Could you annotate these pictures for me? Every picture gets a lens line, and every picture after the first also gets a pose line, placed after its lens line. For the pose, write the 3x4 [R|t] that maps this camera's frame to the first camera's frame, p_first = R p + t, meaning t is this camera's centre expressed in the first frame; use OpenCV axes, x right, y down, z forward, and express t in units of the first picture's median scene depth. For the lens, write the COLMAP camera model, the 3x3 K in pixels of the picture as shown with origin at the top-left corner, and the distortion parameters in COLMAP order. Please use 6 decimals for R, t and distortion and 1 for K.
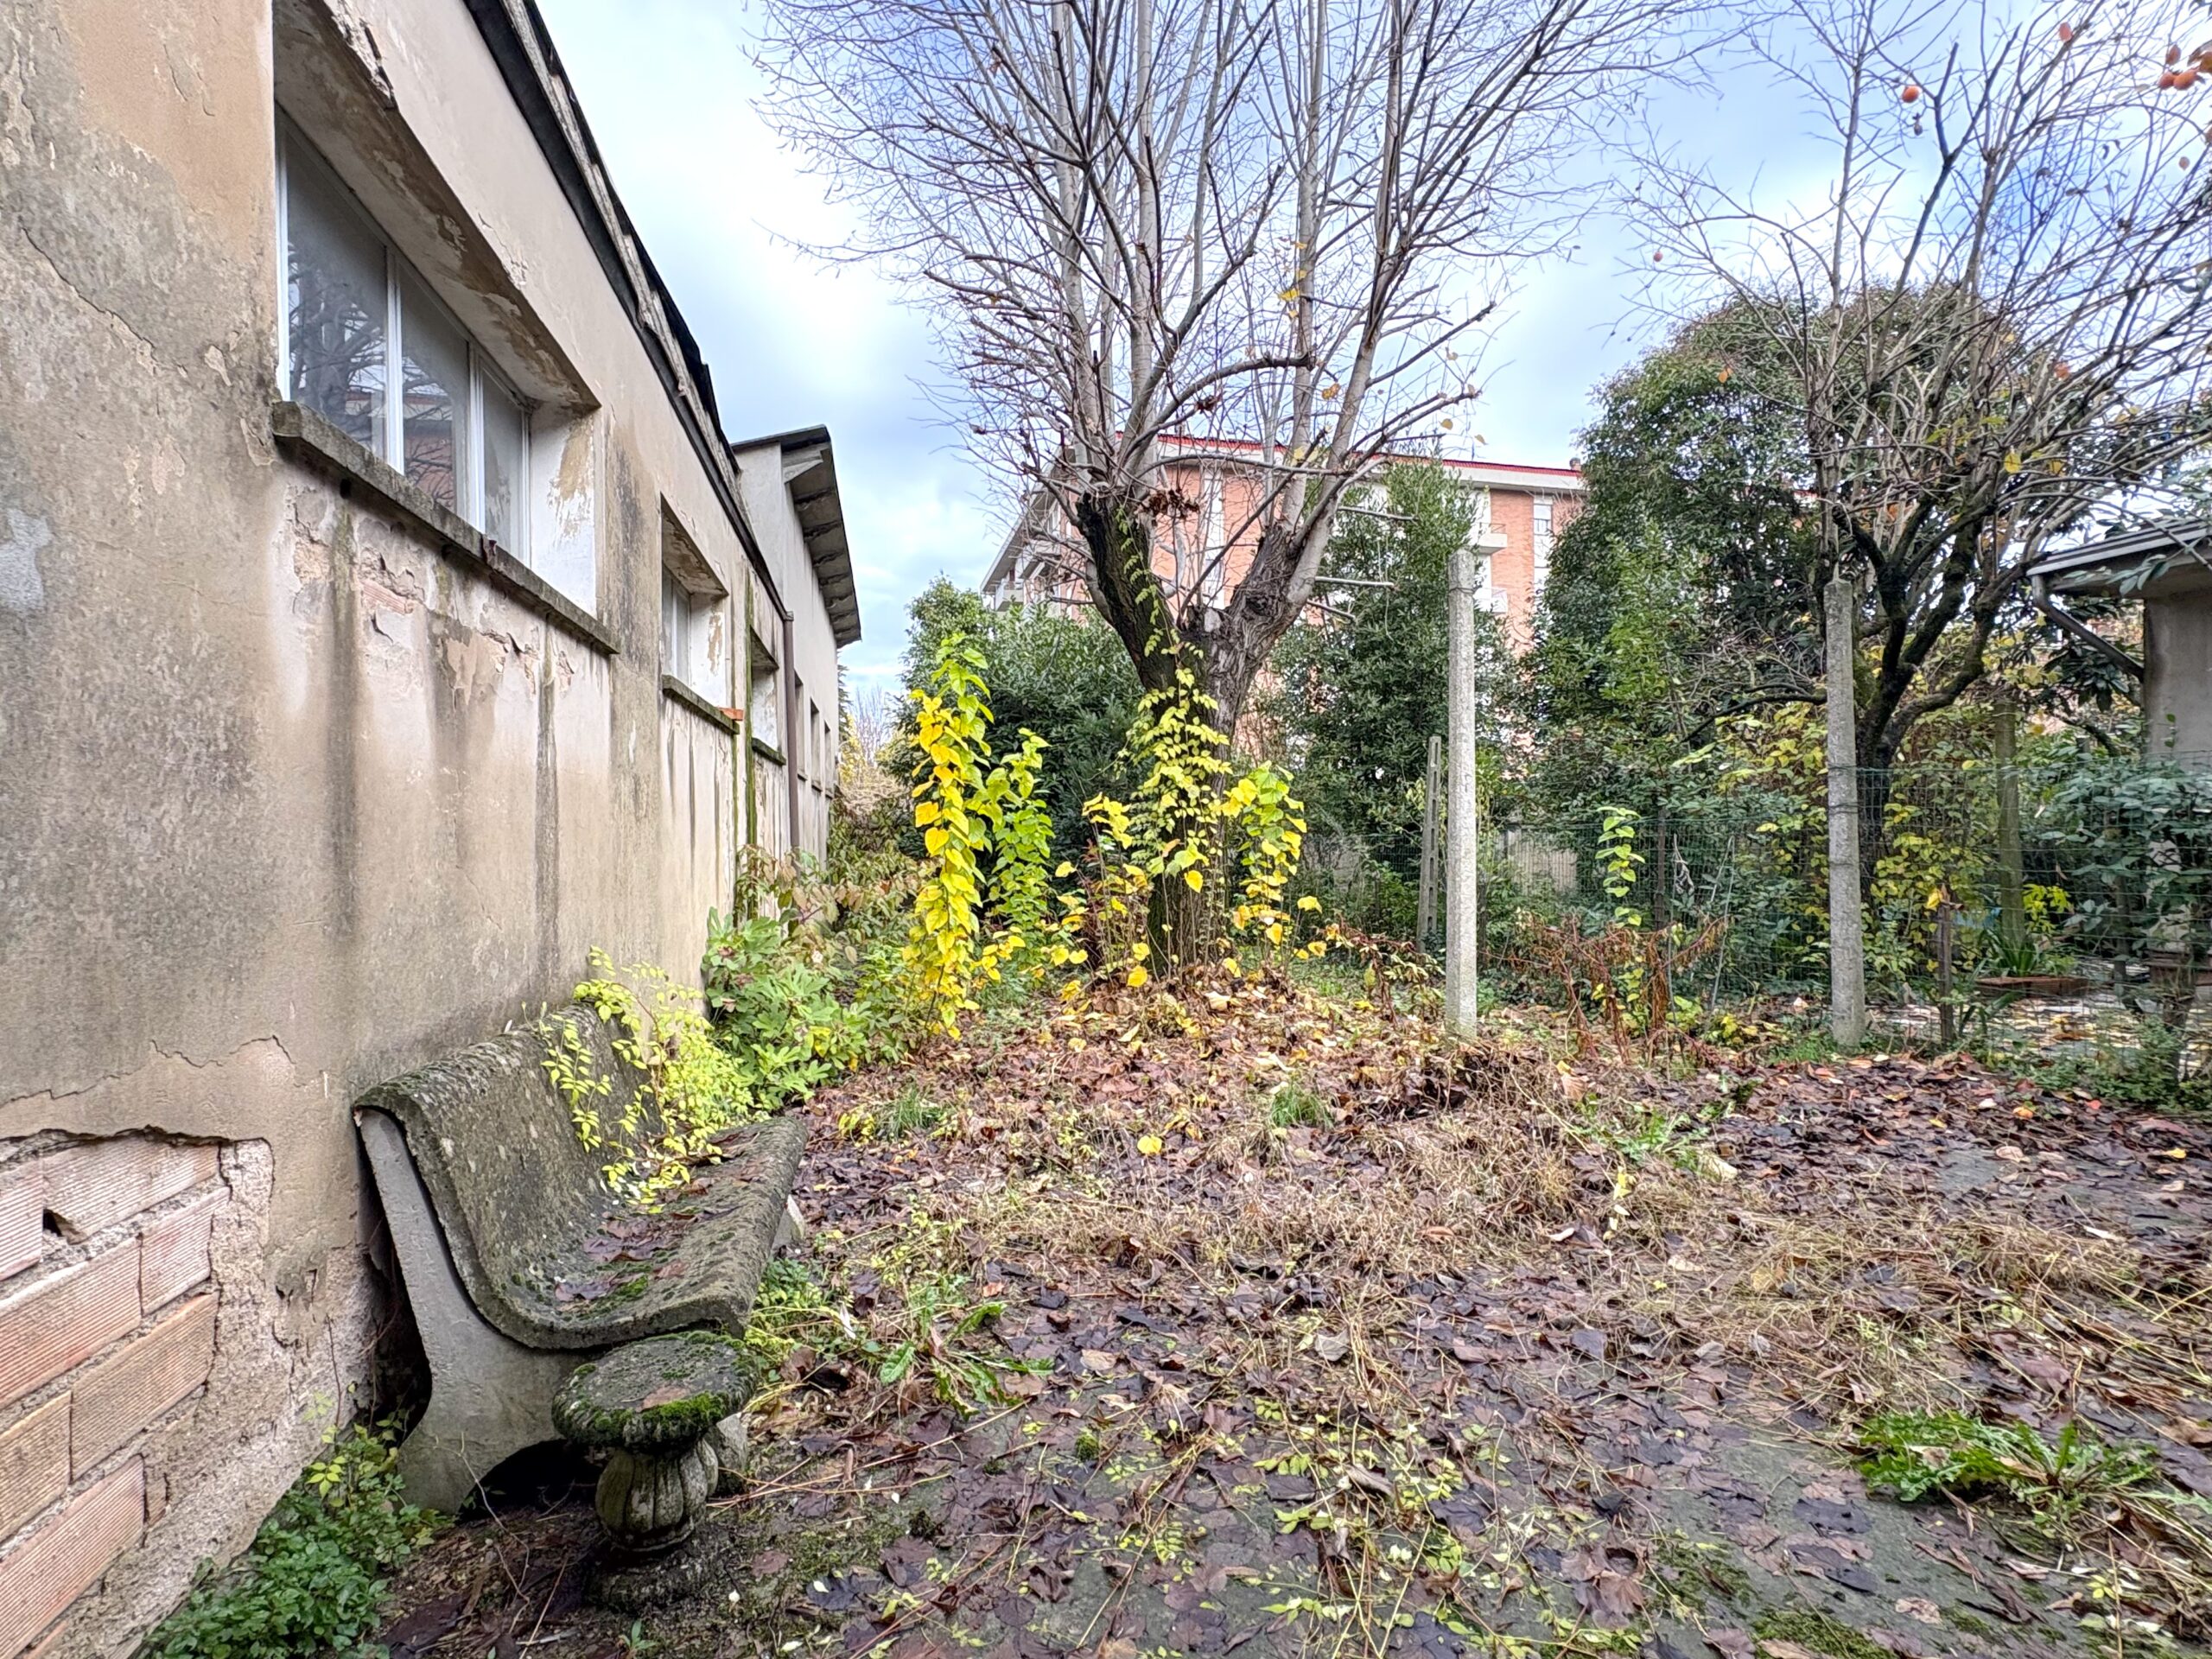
lens RADIAL K [[1062.2, 0, 1106.0], [0, 1062.2, 829.5], [0, 0, 1]] dist [0.000475, 0.000104]
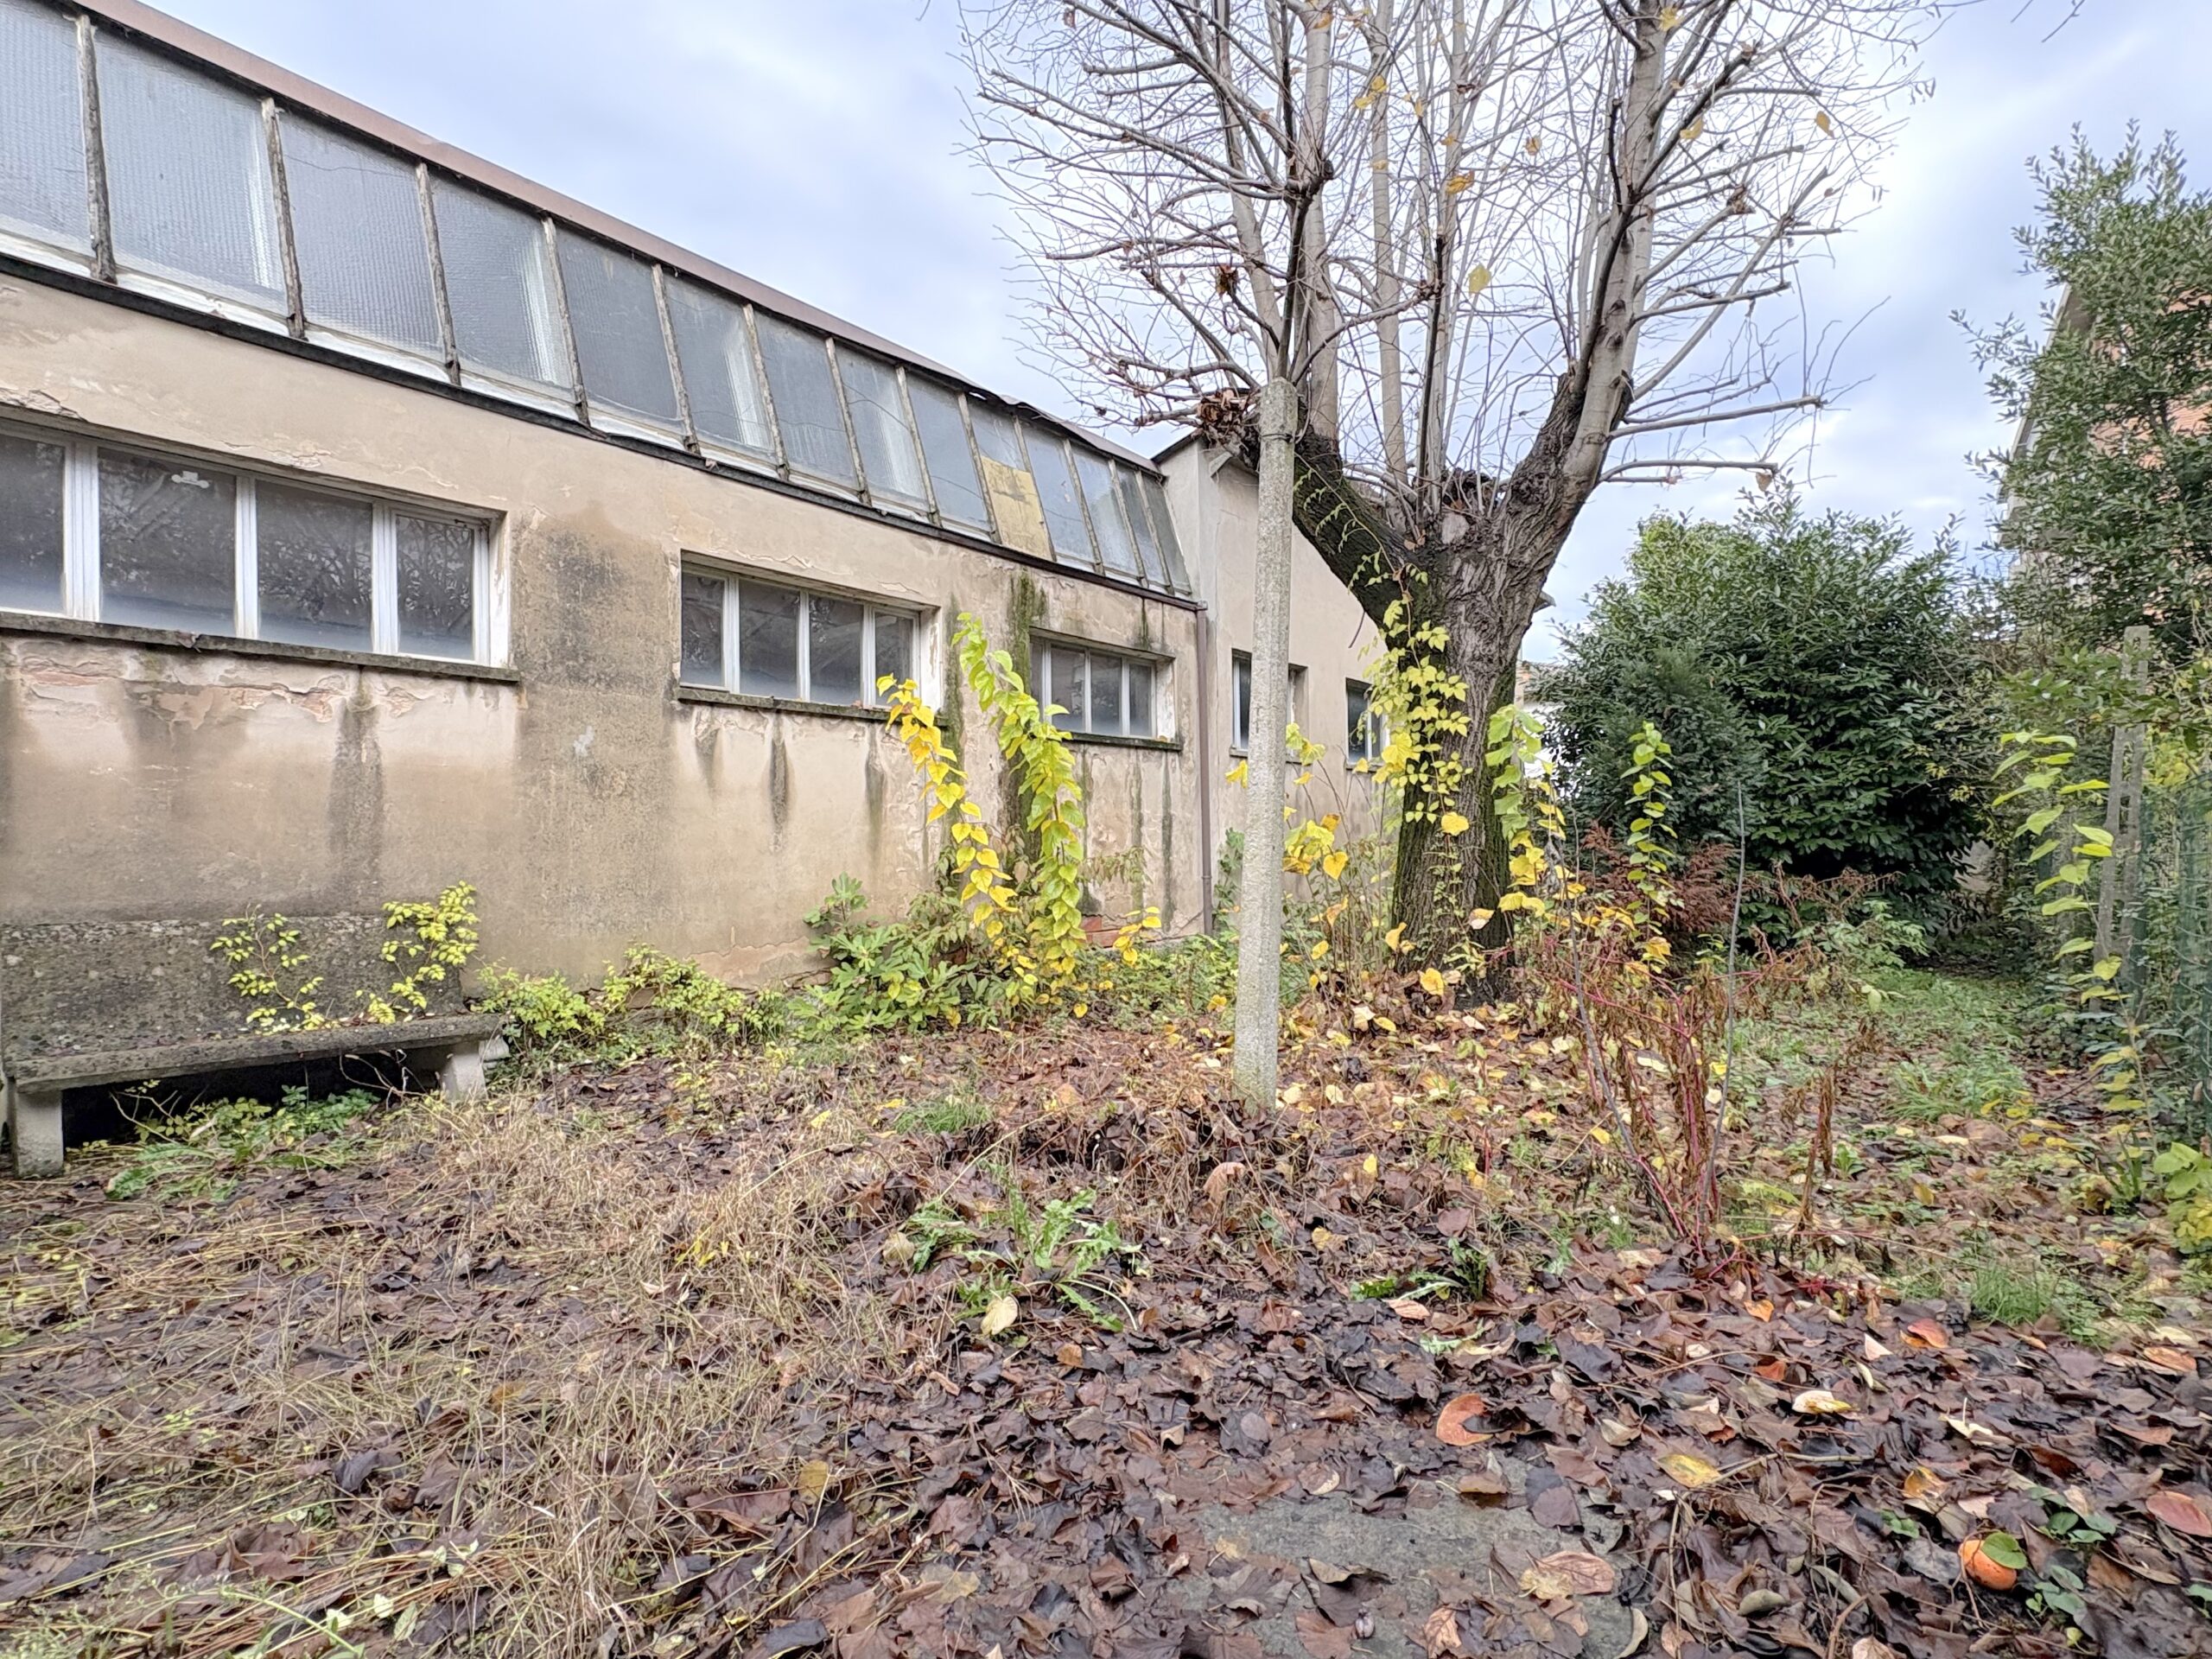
lens RADIAL K [[1062.1, 0, 1101.4], [0, 1062.1, 830.7], [0, 0, 1]] dist [-0.001815, 0.001683]
pose [[0.635050, 0.001882, -0.772469, 1.820243], [0.004905, 0.999967, 0.006469, 0.049911], [0.772455, -0.007897, 0.635020, 1.104840]]
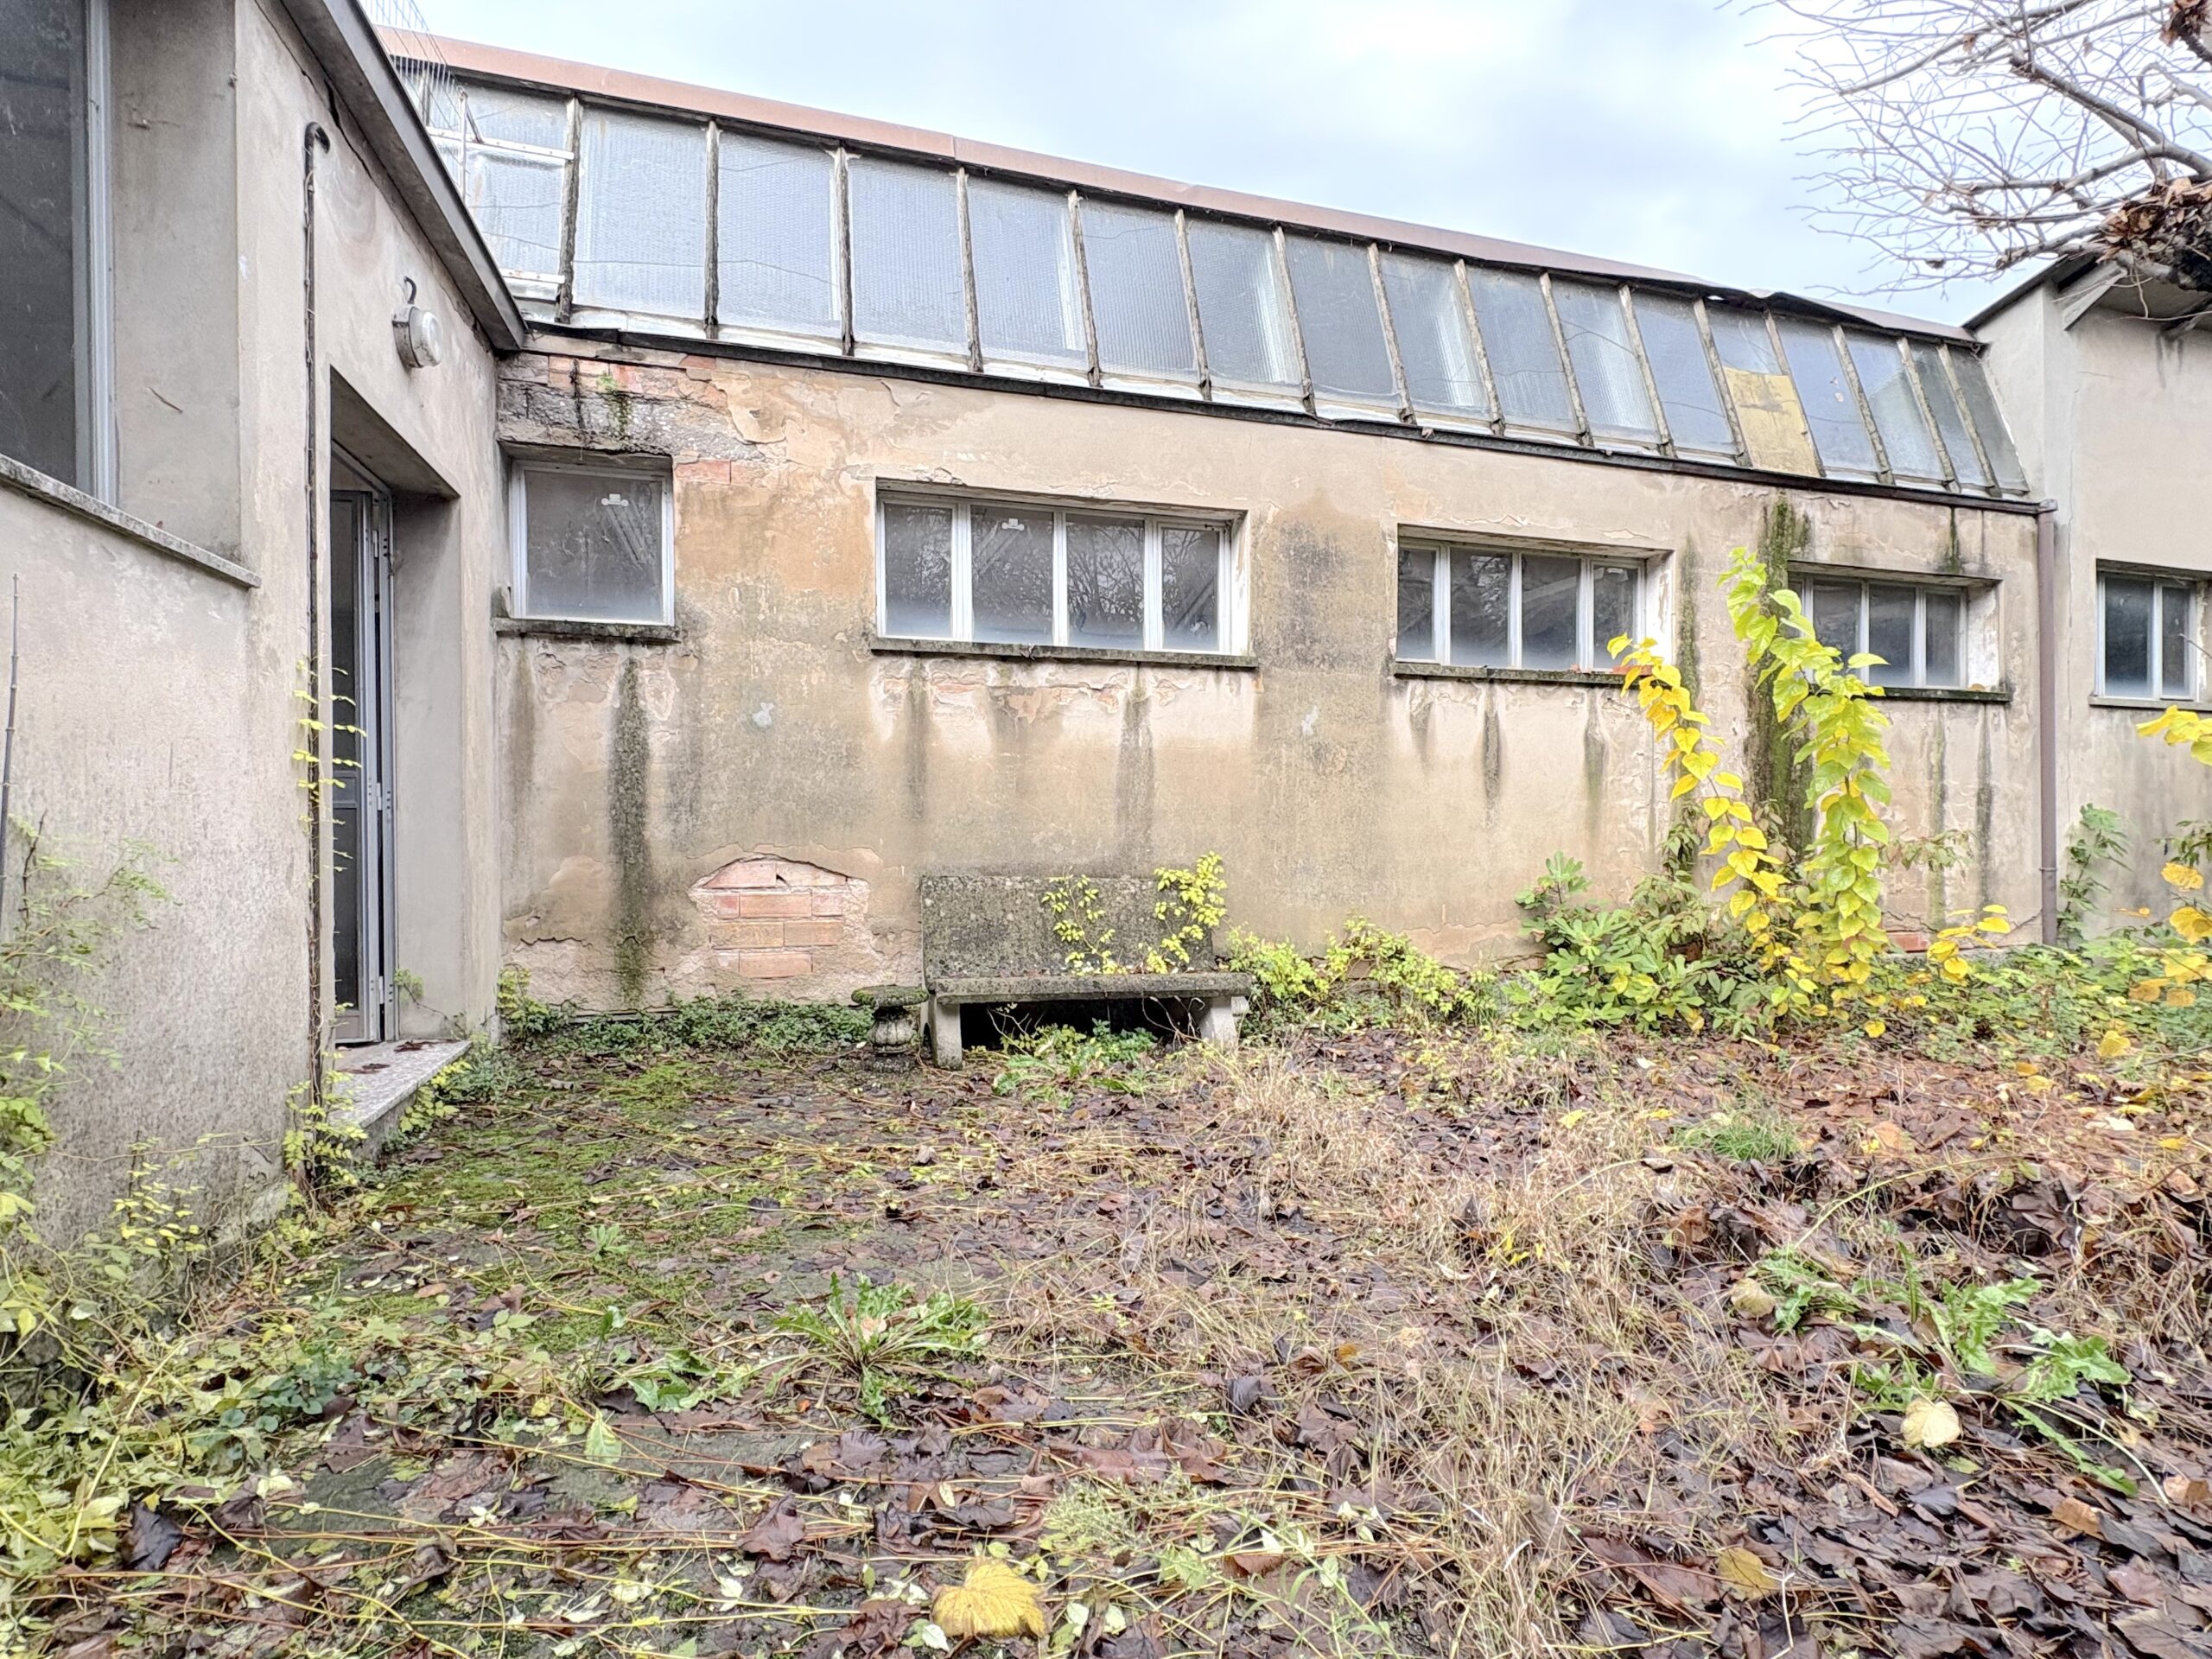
lens RADIAL K [[1062.1, 0, 1101.4], [0, 1062.1, 830.7], [0, 0, 1]] dist [-0.001815, 0.001683]
pose [[0.101490, 0.022093, -0.994591, 1.680095], [0.006244, 0.999720, 0.022845, 0.058566], [0.994817, -0.008529, 0.101323, 0.976400]]
